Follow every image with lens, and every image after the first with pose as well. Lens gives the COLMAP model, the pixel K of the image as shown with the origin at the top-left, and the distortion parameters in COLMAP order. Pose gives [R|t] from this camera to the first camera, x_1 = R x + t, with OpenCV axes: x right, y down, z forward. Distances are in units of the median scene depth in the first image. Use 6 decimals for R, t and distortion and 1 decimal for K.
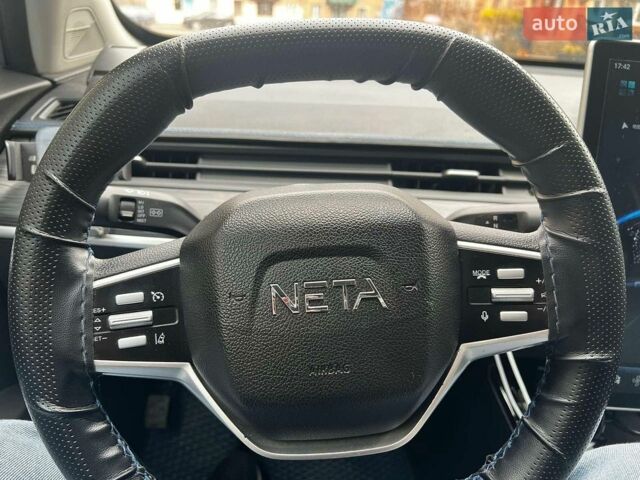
lens RADIAL K [[489.1, 0, 320.0], [0, 489.1, 240.0], [0, 0, 1]] dist [0.052103, -0.062821]
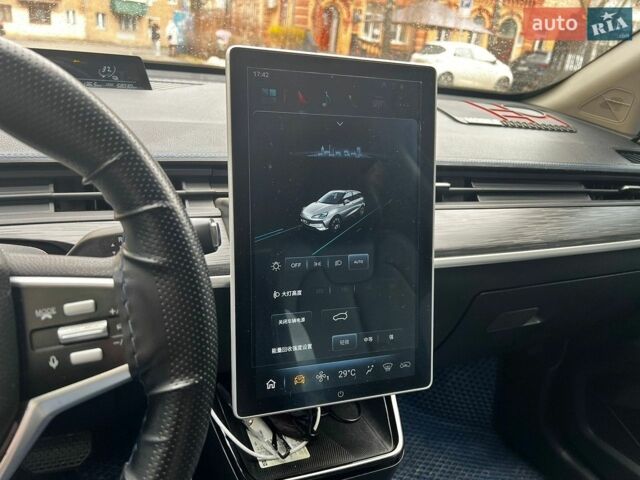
lens RADIAL K [[489.1, 0, 320.0], [0, 489.1, 240.0], [0, 0, 1]] dist [0.052103, -0.062821]
pose [[0.935878, -0.109507, 0.334873, 0.501905], [0.117883, 0.993016, -0.004723, 0.004315], [-0.332017, 0.043895, 0.942252, 0.039916]]
